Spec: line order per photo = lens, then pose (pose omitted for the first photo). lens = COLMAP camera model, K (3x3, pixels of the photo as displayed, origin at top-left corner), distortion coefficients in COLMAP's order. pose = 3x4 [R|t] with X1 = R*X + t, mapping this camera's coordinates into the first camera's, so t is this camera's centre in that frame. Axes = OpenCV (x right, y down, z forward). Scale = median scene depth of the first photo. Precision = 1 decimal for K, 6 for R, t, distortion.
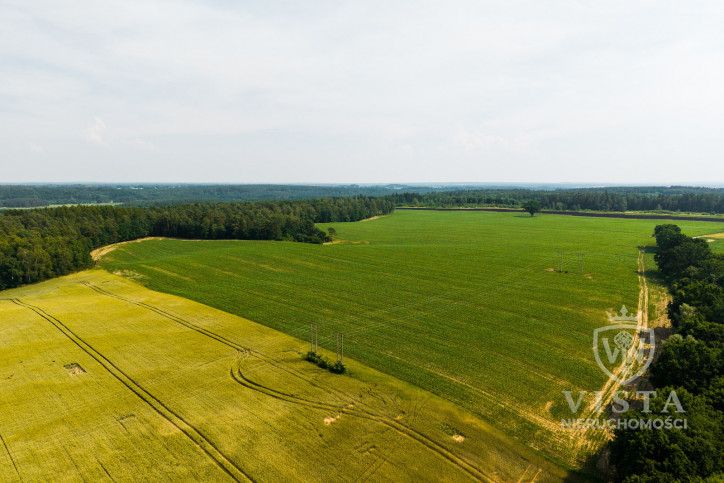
lens RADIAL K [[528.6, 0, 365.3], [0, 528.6, 241.4], [0, 0, 1]] dist [-0.007331, -0.008825]
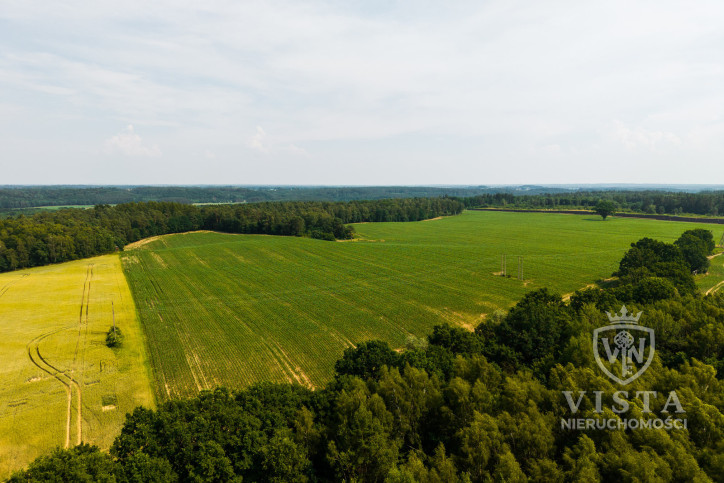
lens RADIAL K [[528.6, 0, 365.3], [0, 528.6, 241.4], [0, 0, 1]] dist [-0.007331, -0.008825]
pose [[0.950769, 0.030818, -0.308364, 0.254311], [-0.032393, 0.999475, 0.000013, 0.003529], [0.308203, 0.009976, 0.951268, 0.030791]]
